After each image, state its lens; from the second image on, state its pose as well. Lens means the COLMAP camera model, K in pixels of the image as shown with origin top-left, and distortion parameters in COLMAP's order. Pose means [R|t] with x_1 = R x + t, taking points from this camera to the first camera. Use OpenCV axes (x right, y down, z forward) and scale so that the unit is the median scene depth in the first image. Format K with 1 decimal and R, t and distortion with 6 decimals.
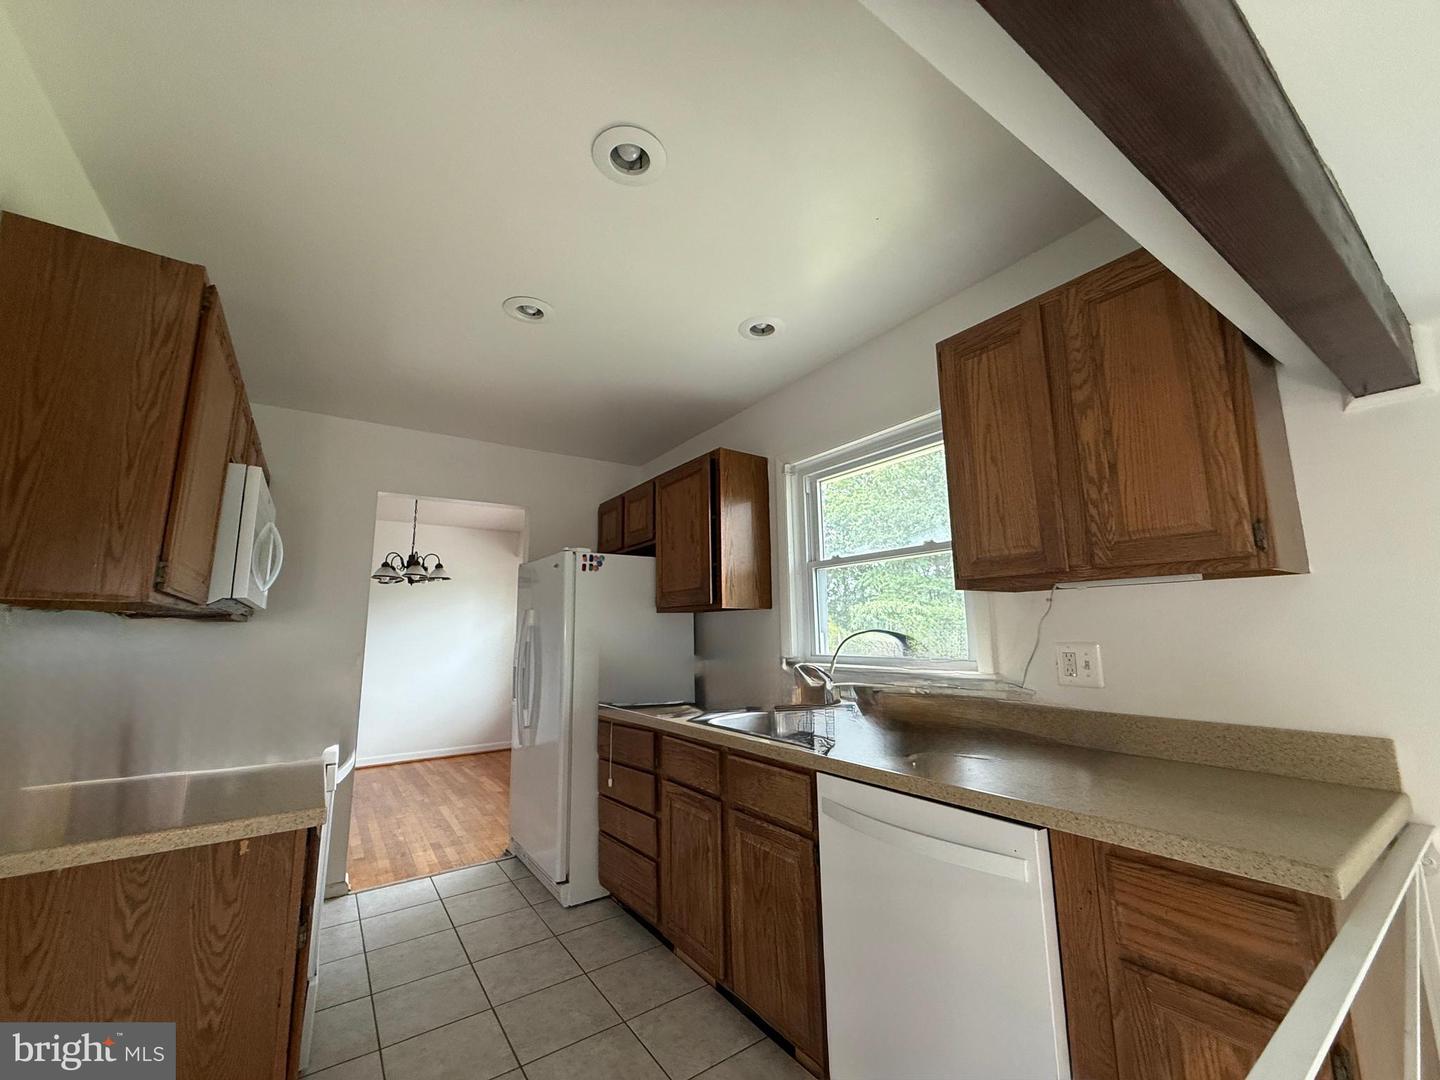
lens RADIAL K [[578.9, 0, 720.0], [0, 578.9, 540.0], [0, 0, 1]] dist [-0.014862, -0.000067]
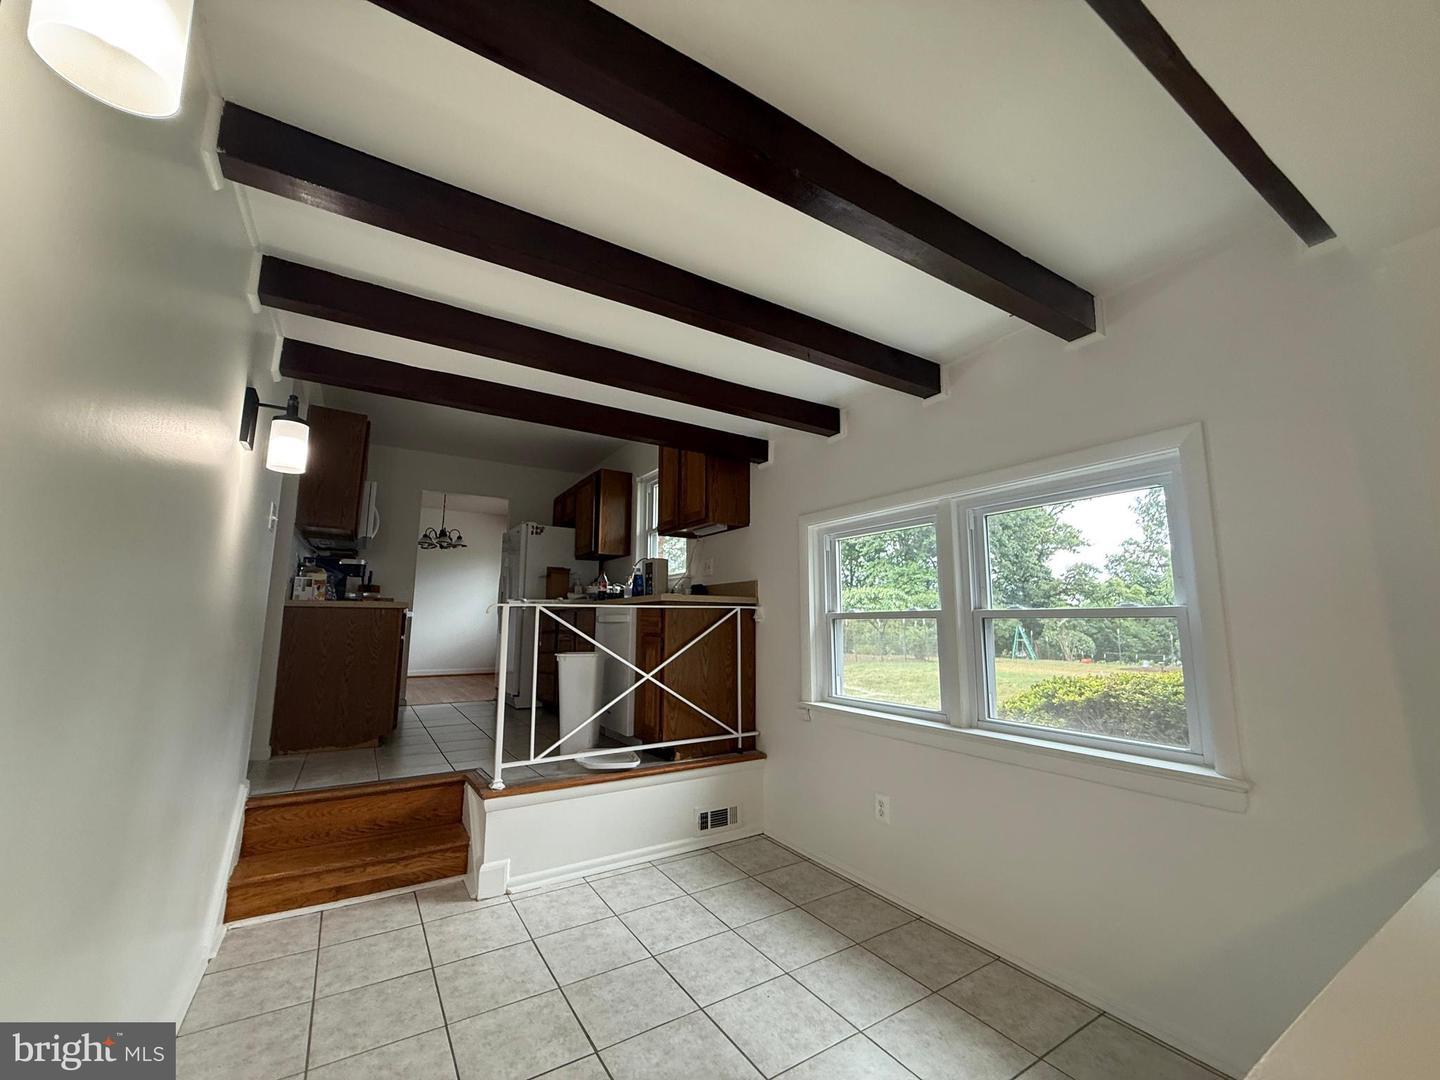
lens RADIAL K [[578.9, 0, 720.0], [0, 578.9, 540.0], [0, 0, 1]] dist [-0.014862, -0.000067]
pose [[0.998820, 0.009301, -0.047664, 0.298201], [-0.008725, 0.999887, 0.012278, 0.028350], [0.047773, -0.011847, 0.998788, -0.536335]]
